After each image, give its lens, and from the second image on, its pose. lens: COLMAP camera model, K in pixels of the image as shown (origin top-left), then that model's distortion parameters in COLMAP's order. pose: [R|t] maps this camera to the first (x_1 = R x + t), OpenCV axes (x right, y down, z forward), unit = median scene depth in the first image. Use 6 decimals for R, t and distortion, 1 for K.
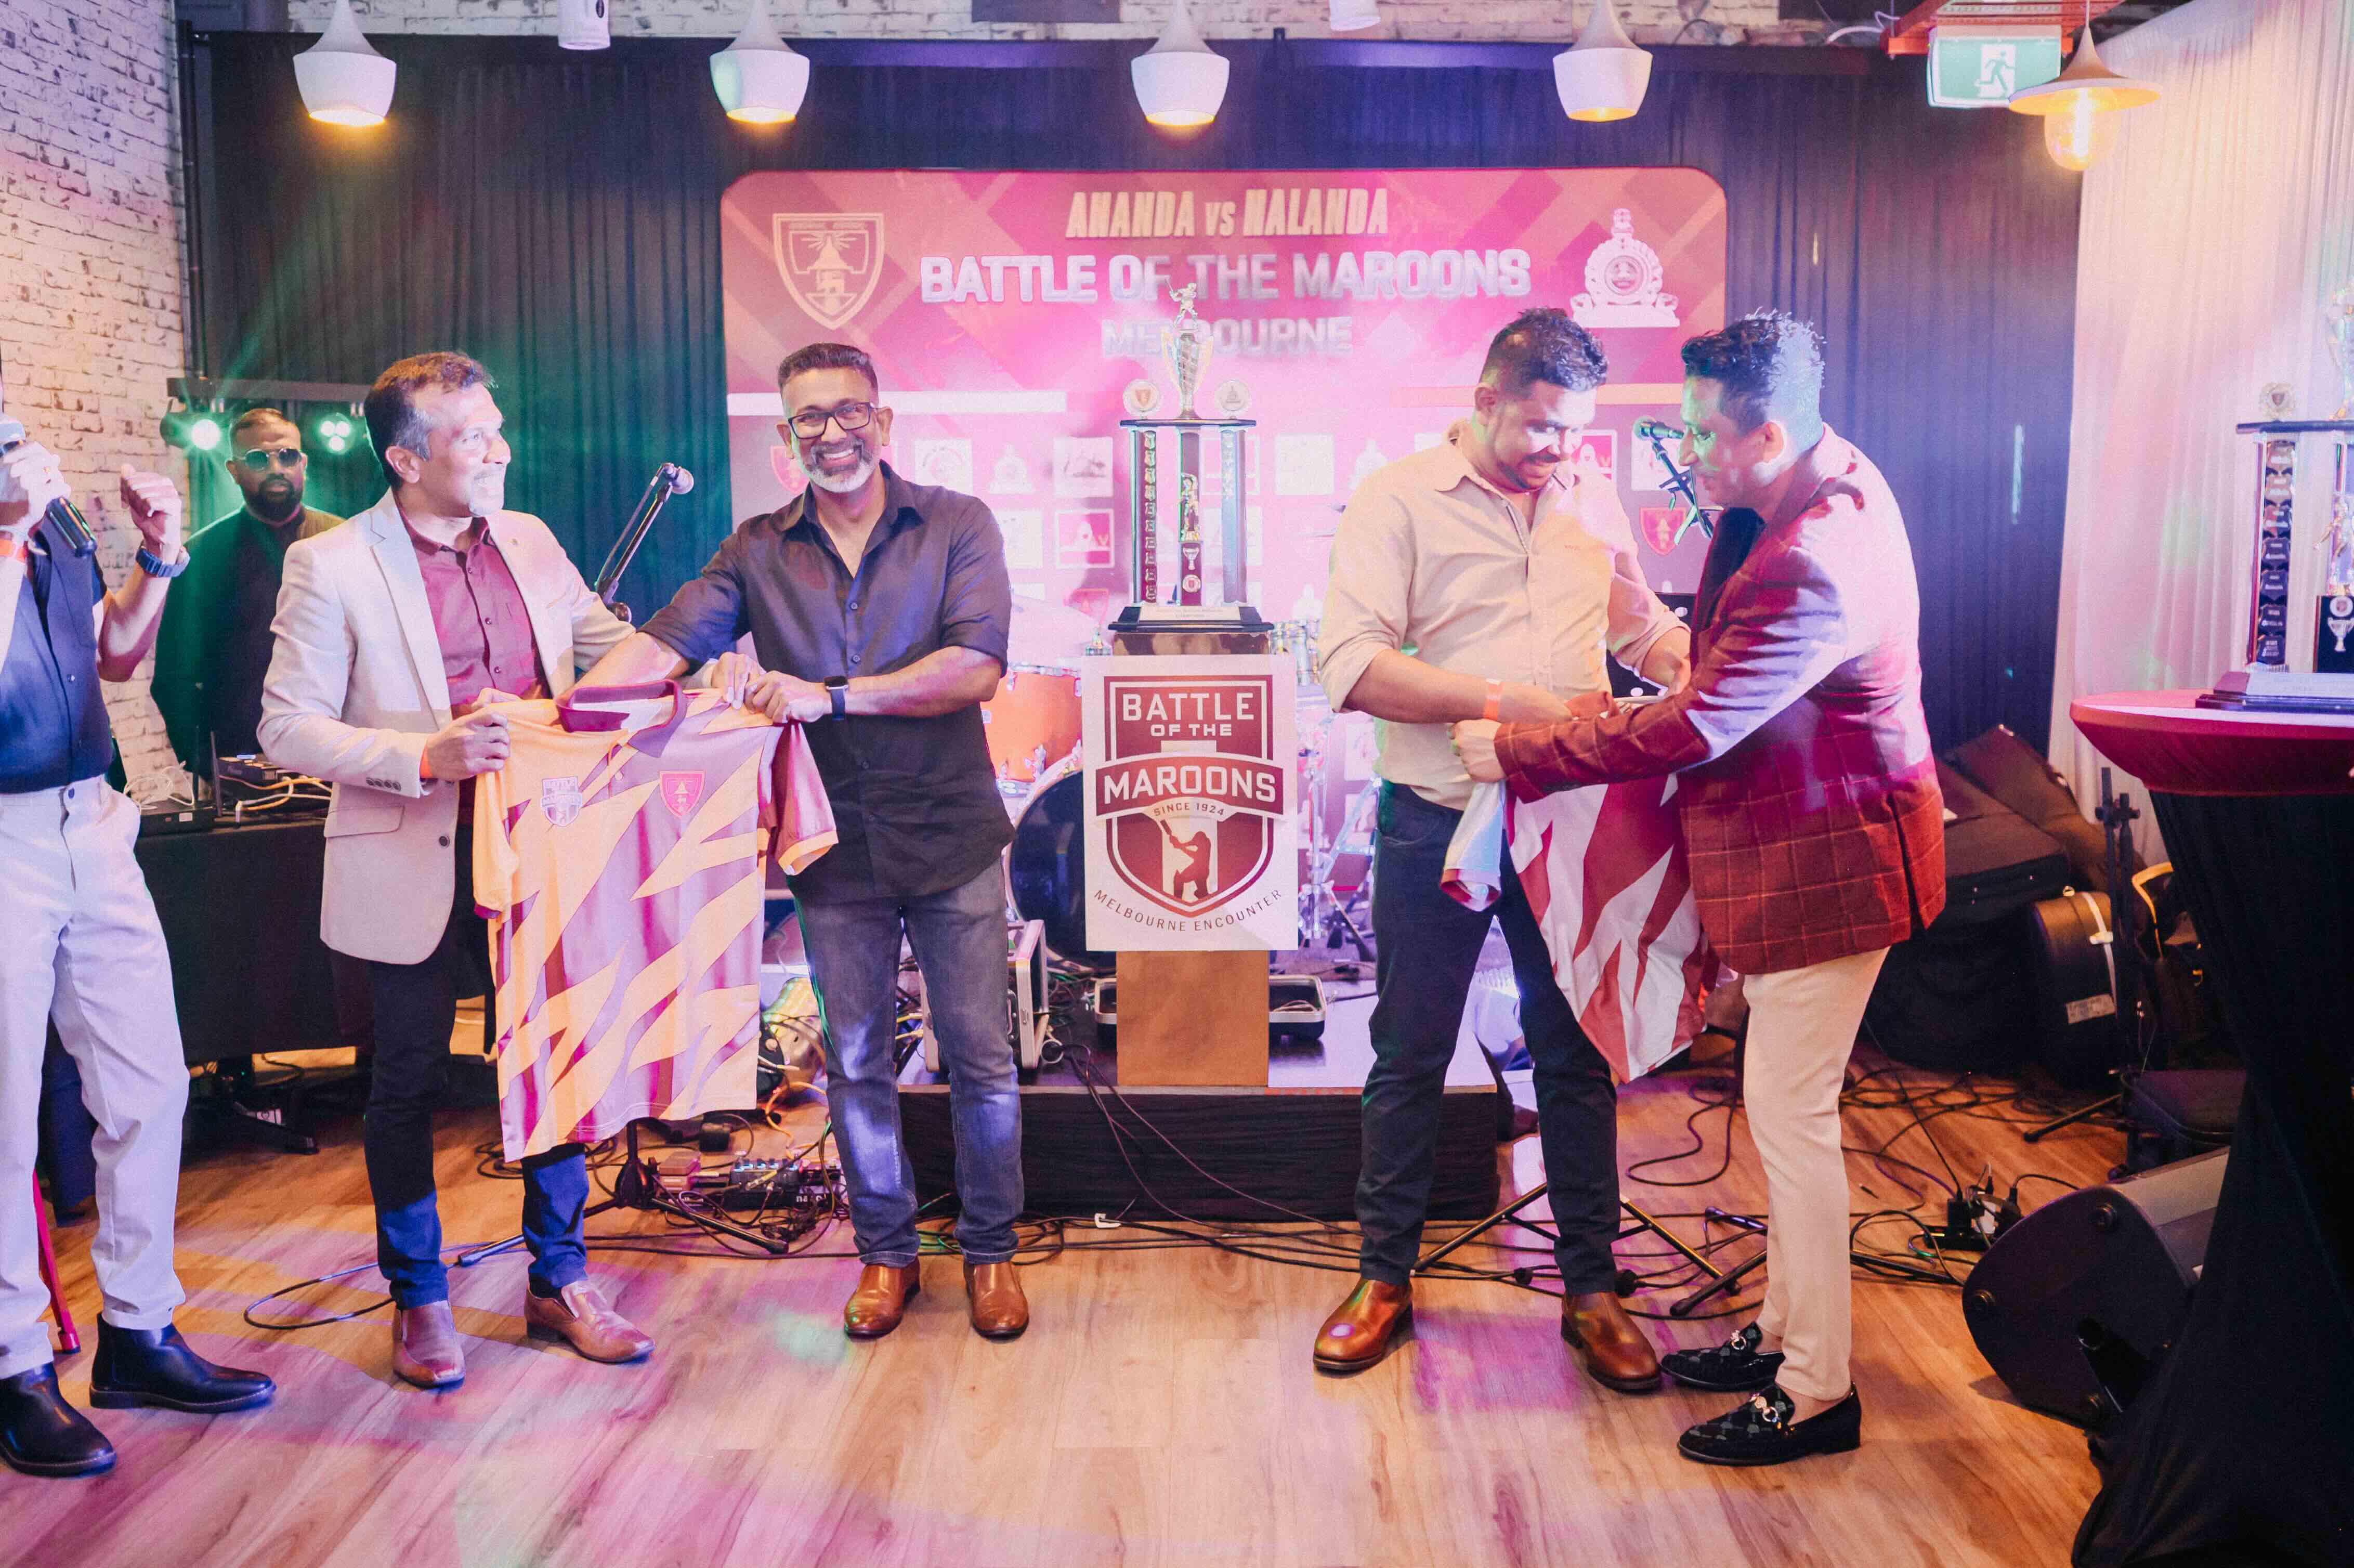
lens RADIAL K [[2167.7, 0, 1189.2], [0, 2167.7, 784.7], [0, 0, 1]] dist [-0.005435, -0.002719]
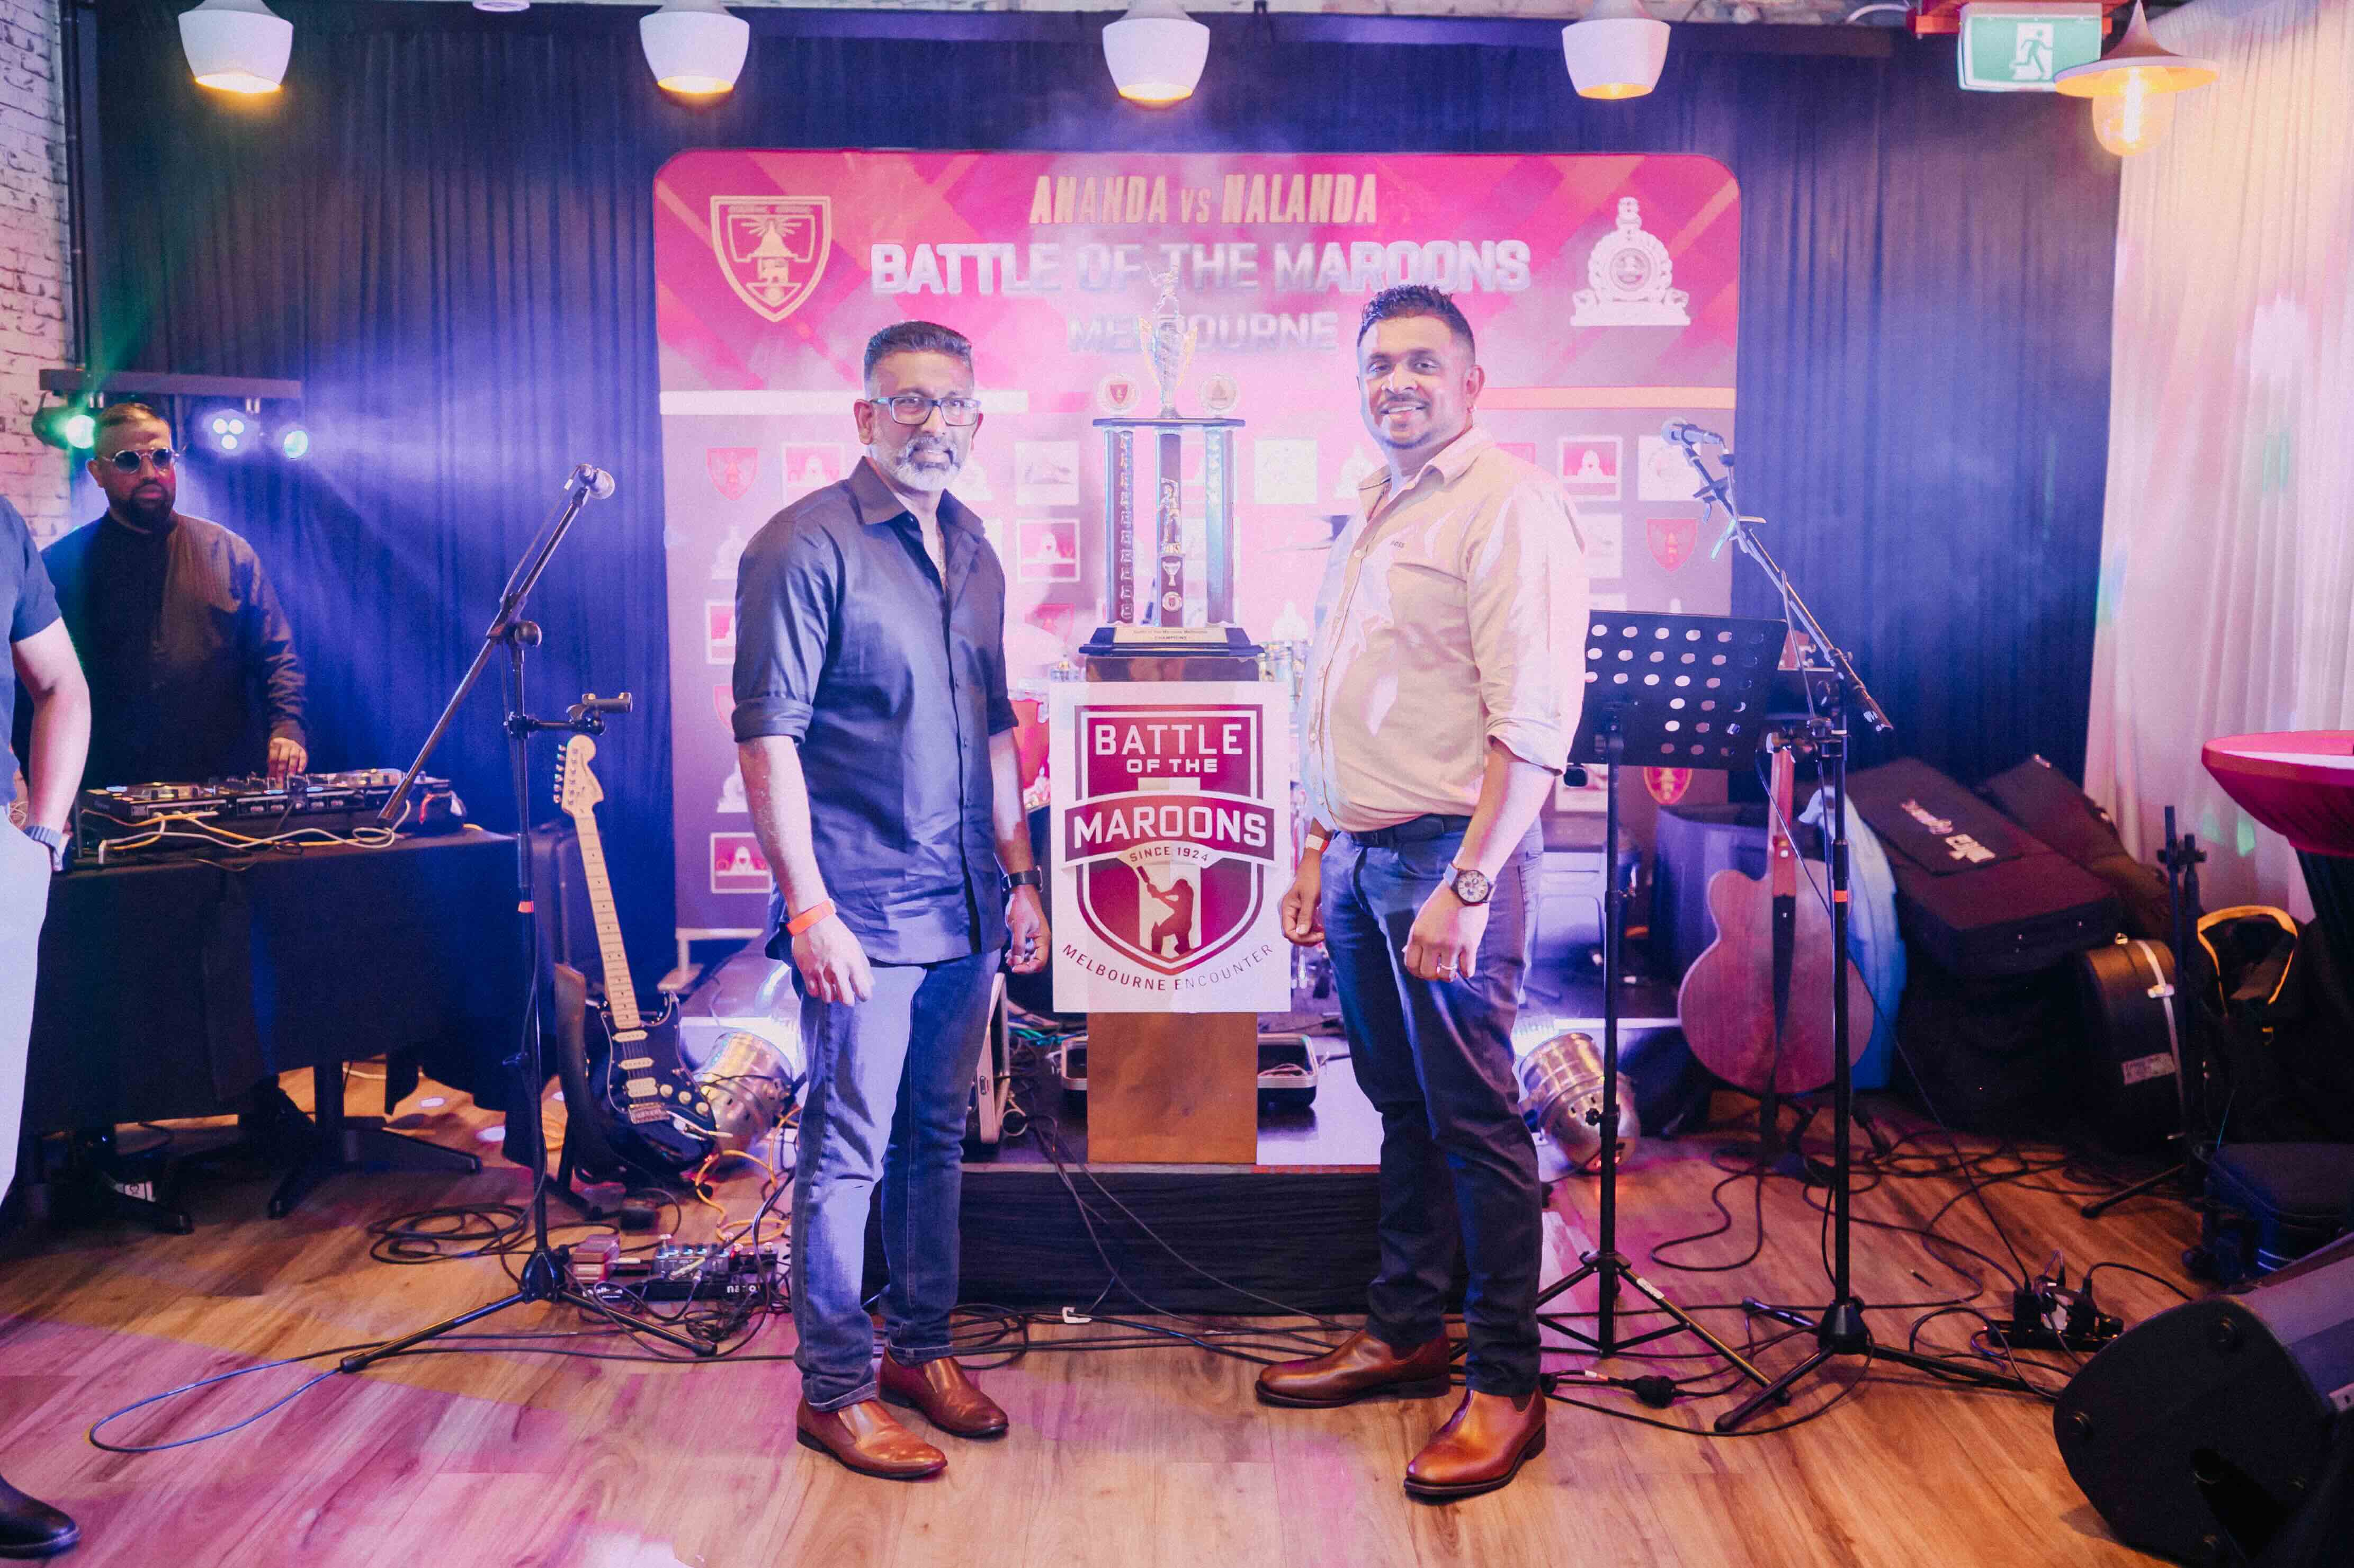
lens RADIAL K [[2216.9, 0, 1188.9], [0, 2216.9, 784.3], [0, 0, 1]] dist [-0.005604, -0.004658]
pose [[0.999814, 0.002487, 0.019102, -0.008279], [-0.002345, 0.999969, -0.007458, -0.009345], [-0.019120, 0.007412, 0.999790, 0.075407]]
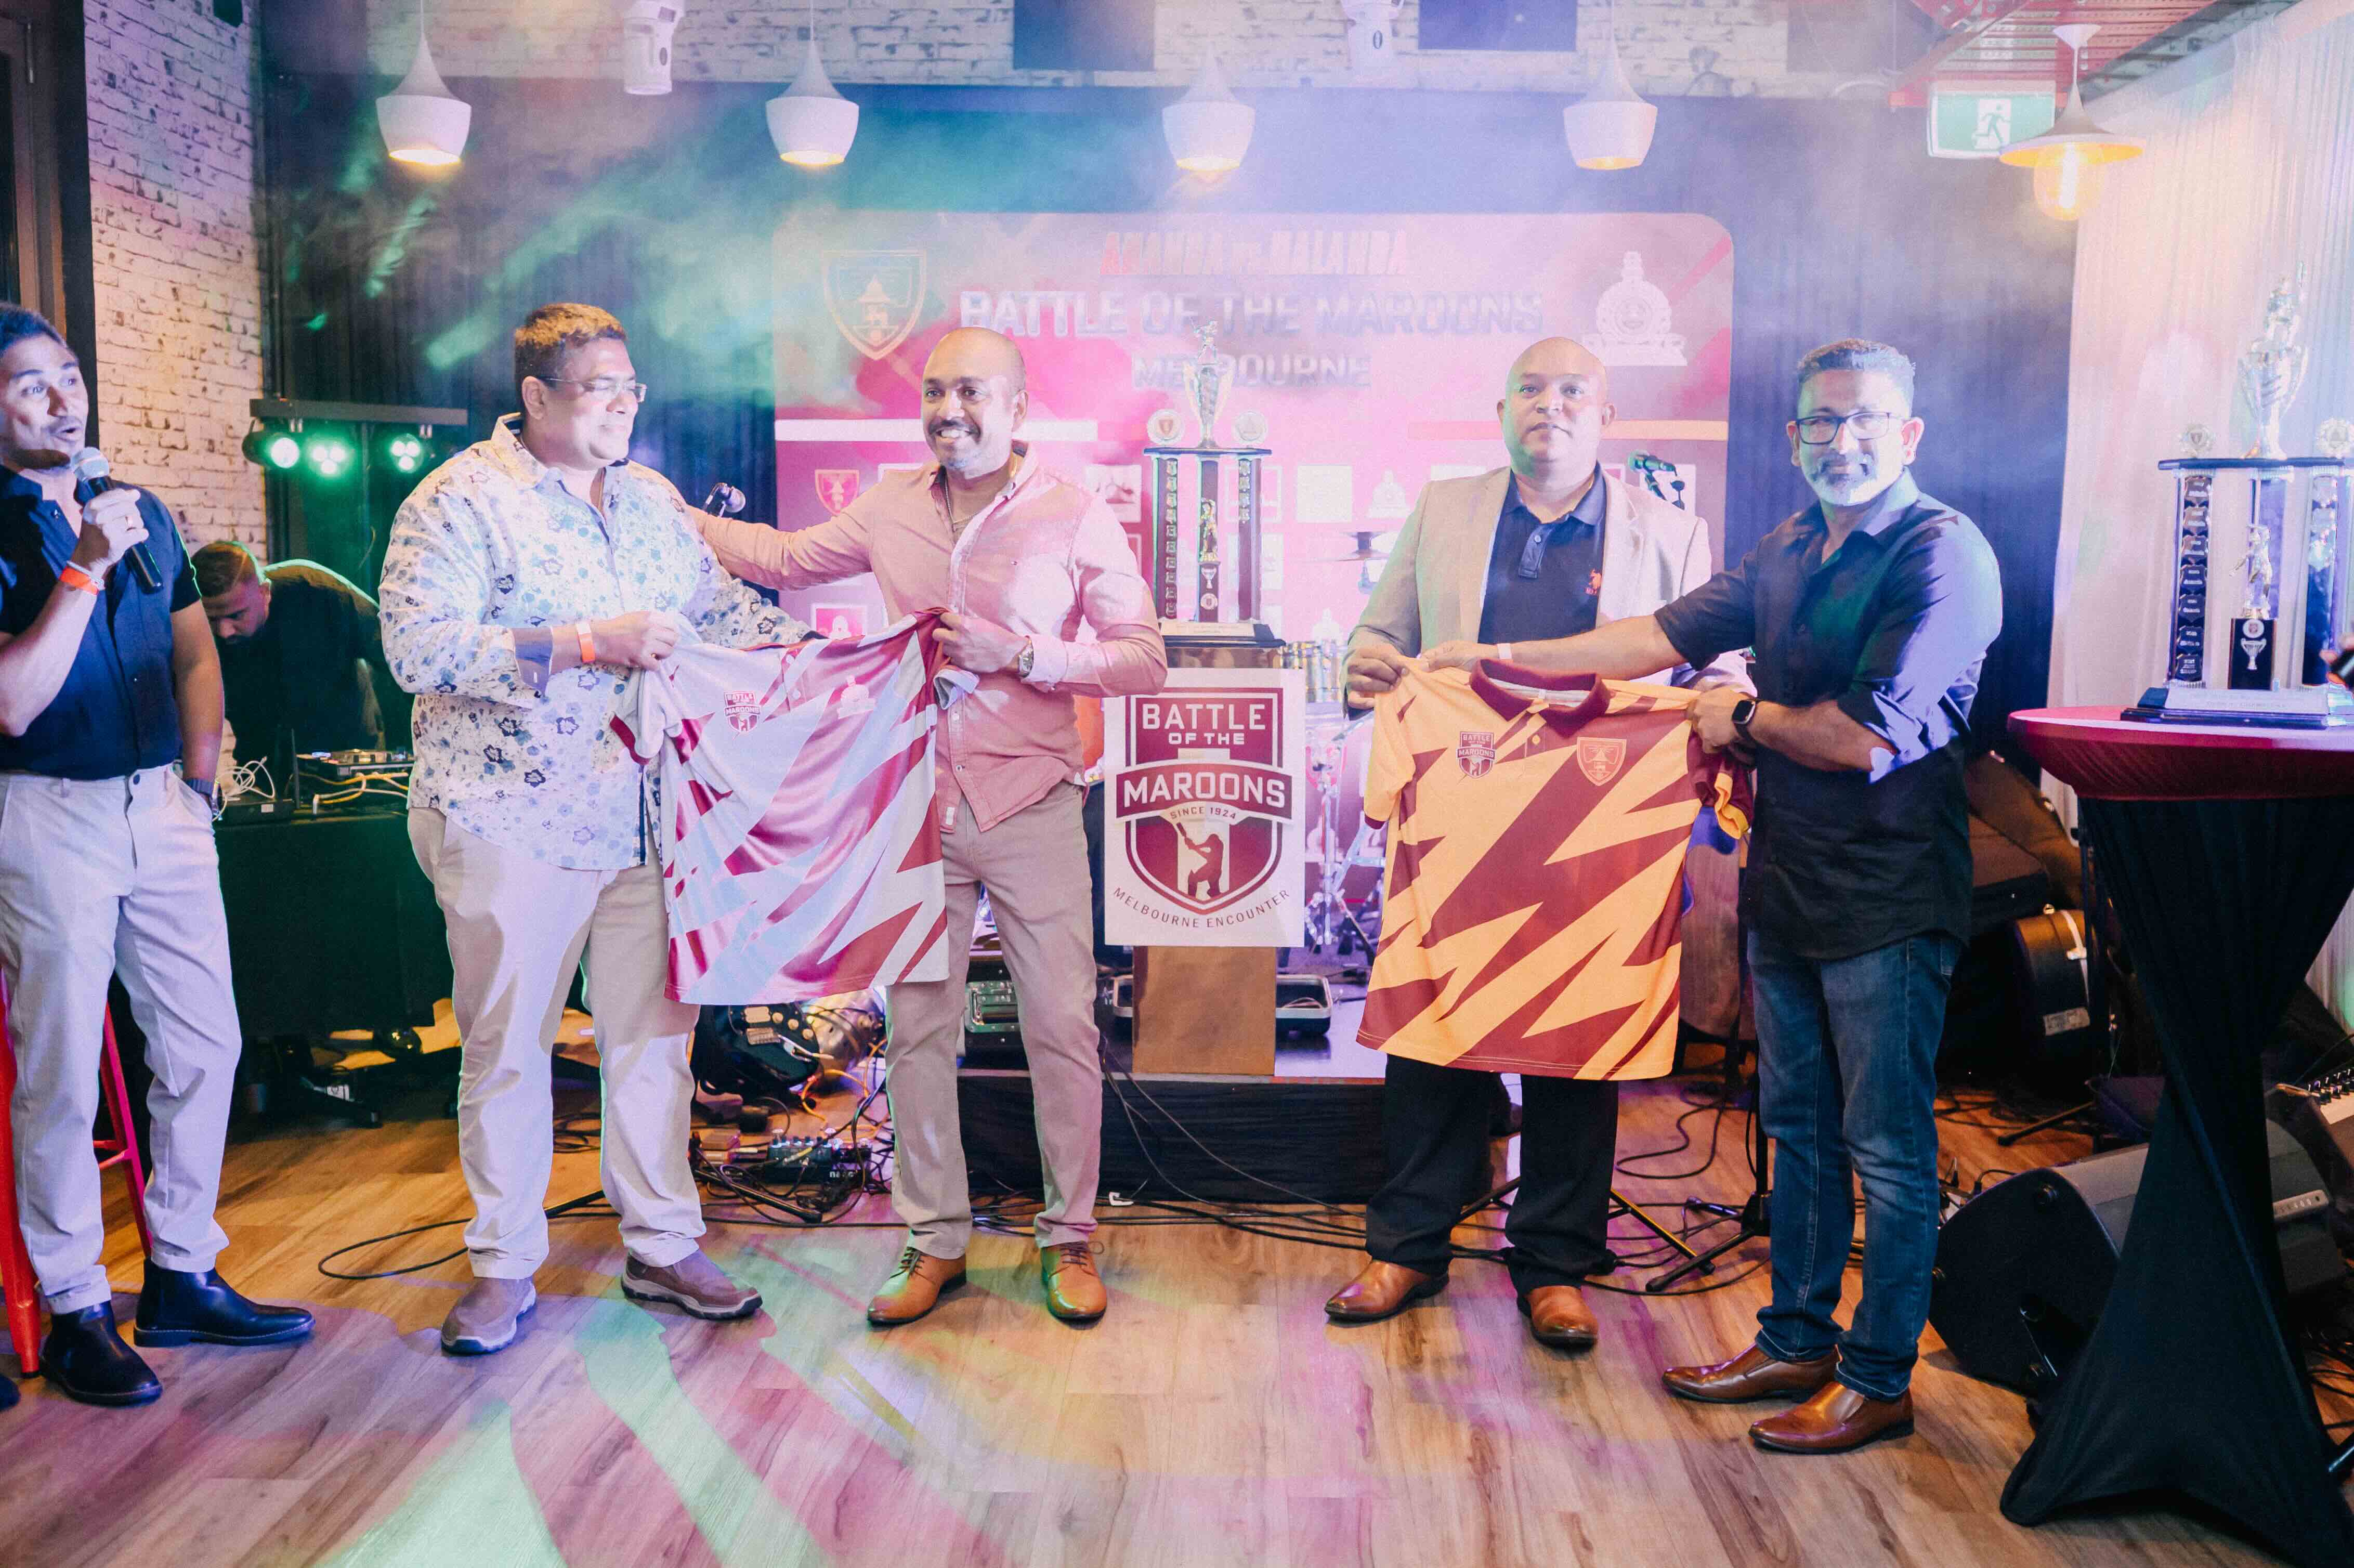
lens RADIAL K [[2161.7, 0, 1177.0], [0, 2161.7, 784.0], [0, 0, 1]] dist [-0.008053, 0.002057]
pose [[0.999686, 0.014250, -0.020602, 0.007583], [-0.014540, 0.999796, -0.014016, 0.010675], [0.020398, 0.014311, 0.999690, -0.054494]]
